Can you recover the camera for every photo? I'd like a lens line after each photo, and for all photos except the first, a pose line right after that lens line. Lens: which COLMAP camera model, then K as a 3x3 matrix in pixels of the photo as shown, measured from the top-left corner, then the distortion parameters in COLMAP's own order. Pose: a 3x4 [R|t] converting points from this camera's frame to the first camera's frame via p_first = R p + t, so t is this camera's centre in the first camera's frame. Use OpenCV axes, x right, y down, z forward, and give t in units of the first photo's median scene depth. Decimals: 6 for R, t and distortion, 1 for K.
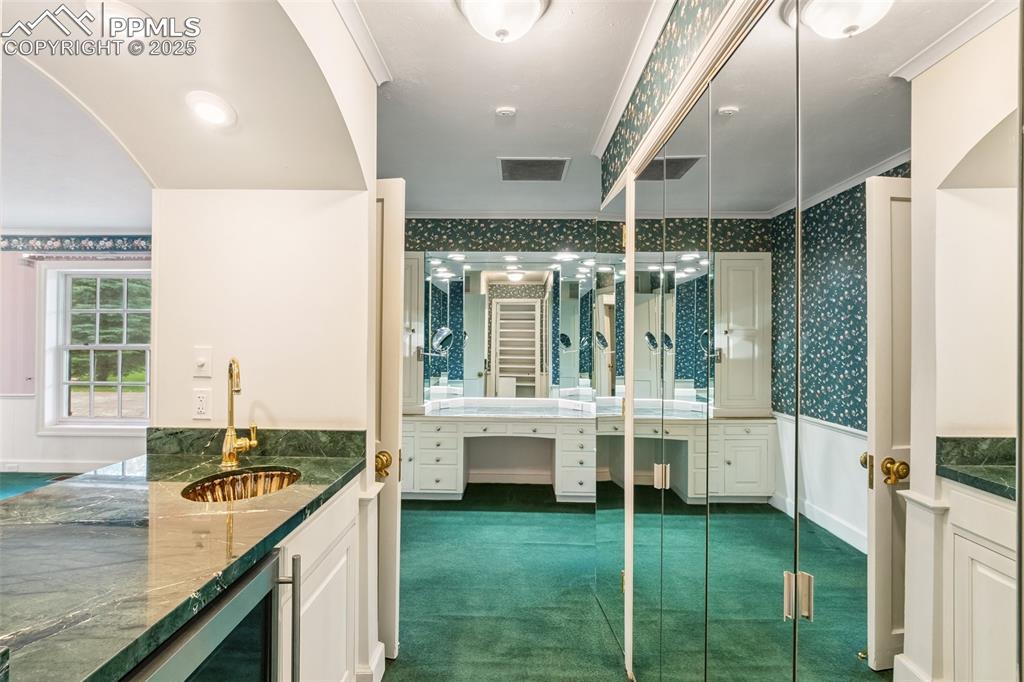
lens RADIAL K [[475.9, 0, 511.2], [0, 475.9, 340.0], [0, 0, 1]] dist [-0.004953, -0.001187]
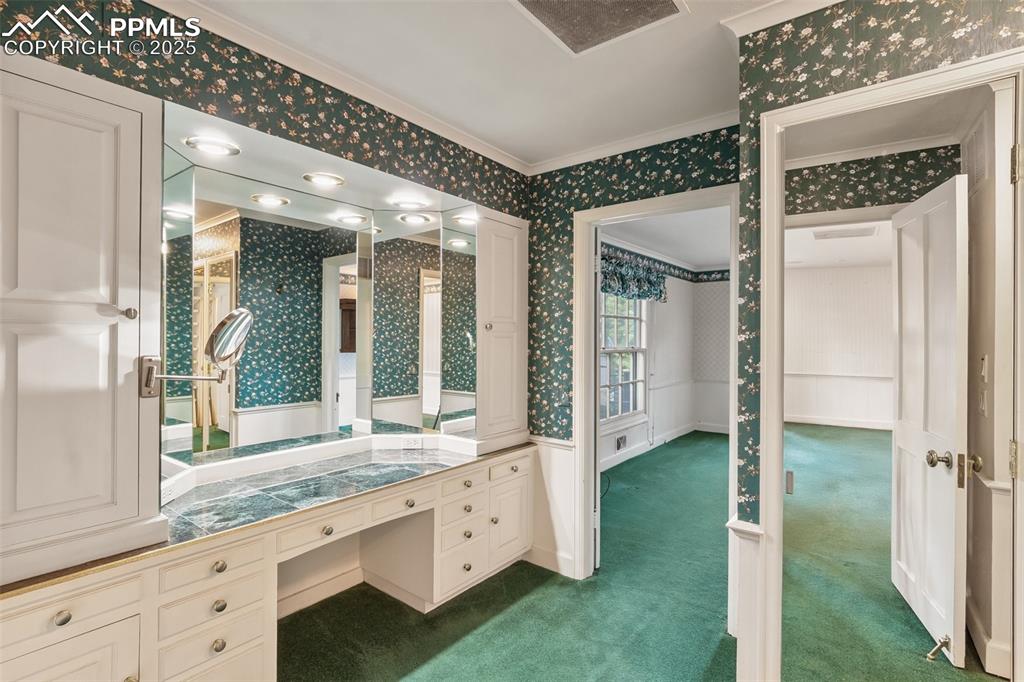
lens RADIAL K [[475.9, 0, 510.0], [0, 475.9, 336.8], [0, 0, 1]] dist [-0.004953, -0.001187]
pose [[0.626832, -0.002297, 0.779151, -0.299634], [0.000542, 0.999997, 0.002511, -0.002575], [-0.779154, -0.001152, 0.626831, 0.559626]]
